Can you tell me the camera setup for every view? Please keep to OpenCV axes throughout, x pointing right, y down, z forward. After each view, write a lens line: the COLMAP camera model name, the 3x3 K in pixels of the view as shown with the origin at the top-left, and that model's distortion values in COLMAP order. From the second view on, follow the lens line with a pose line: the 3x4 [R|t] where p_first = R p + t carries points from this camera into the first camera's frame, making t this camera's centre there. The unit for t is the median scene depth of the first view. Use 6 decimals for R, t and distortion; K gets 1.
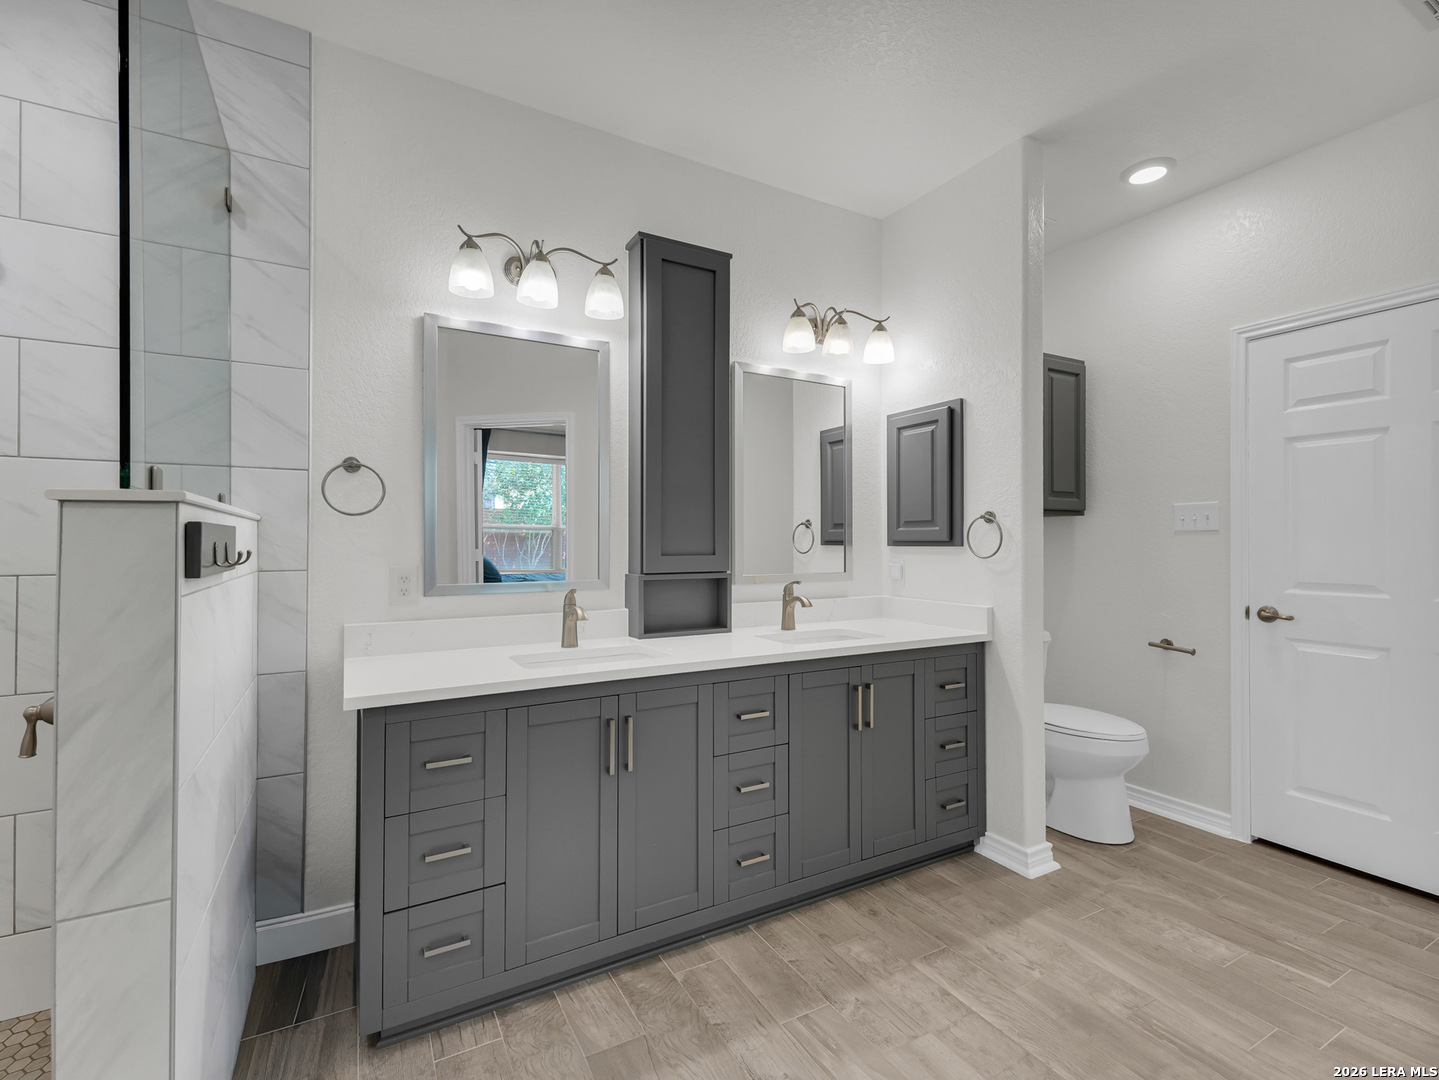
lens RADIAL K [[668.5, 0, 725.0], [0, 668.5, 531.4], [0, 0, 1]] dist [0.024640, -0.000561]
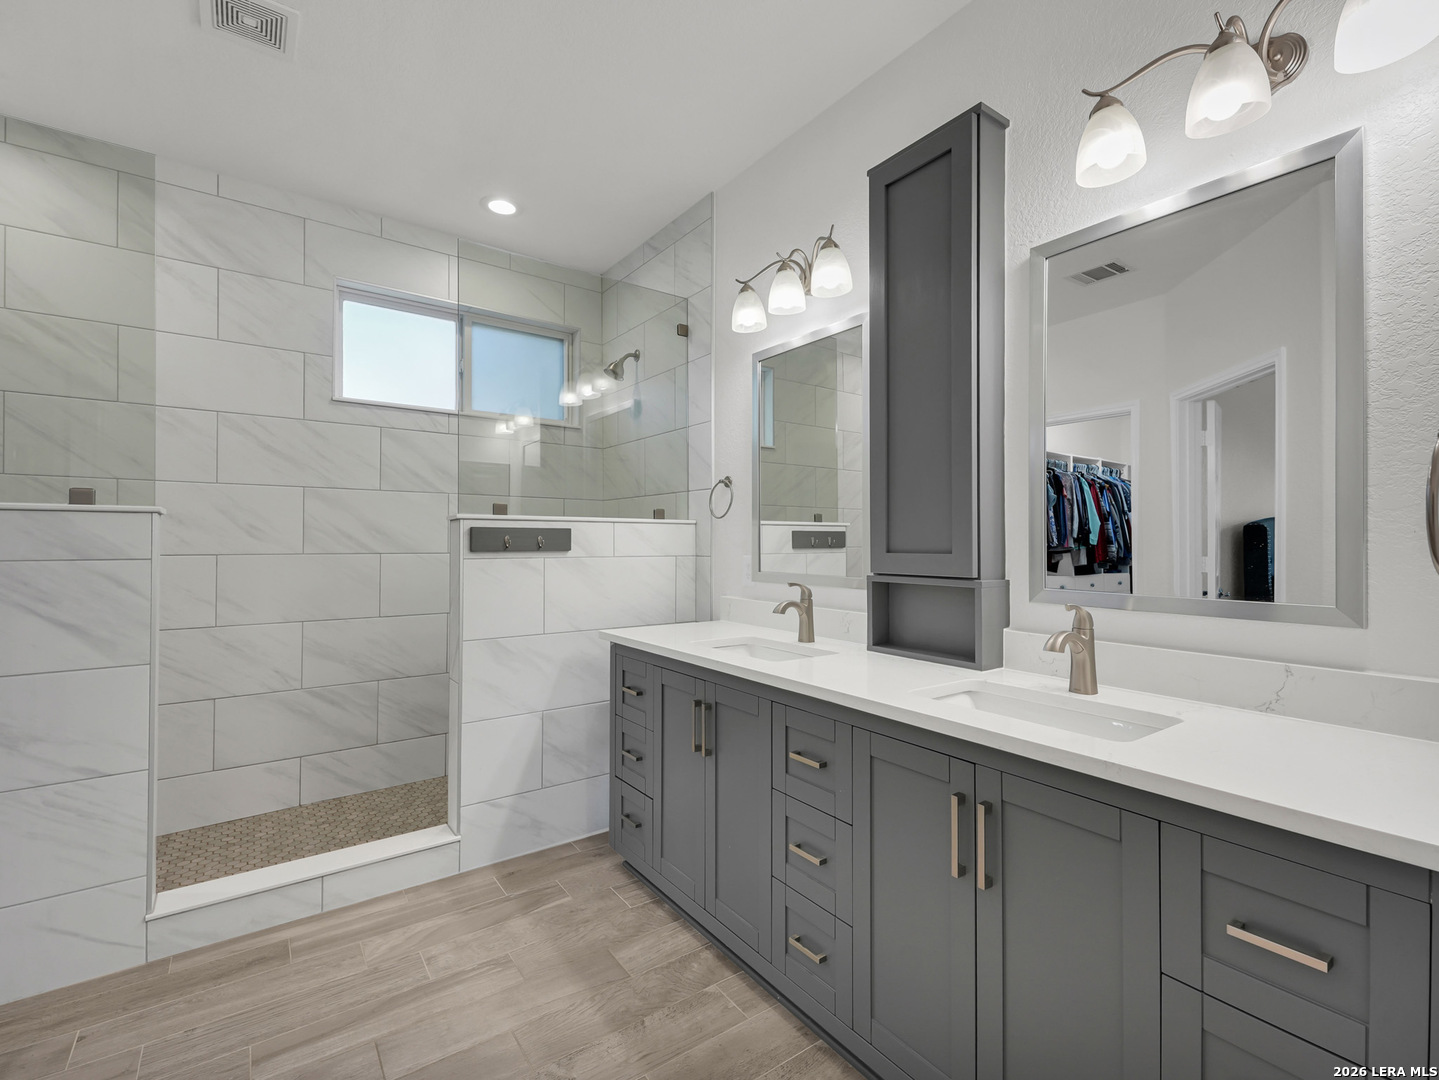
lens RADIAL K [[652.8, 0, 706.0], [0, 652.8, 548.0], [0, 0, 1]] dist [-0.001868, -0.000699]
pose [[0.094181, -0.000232, -0.995555, 0.686455], [0.006970, 0.999976, 0.000427, 0.030527], [0.995531, -0.006979, 0.094180, 0.738309]]
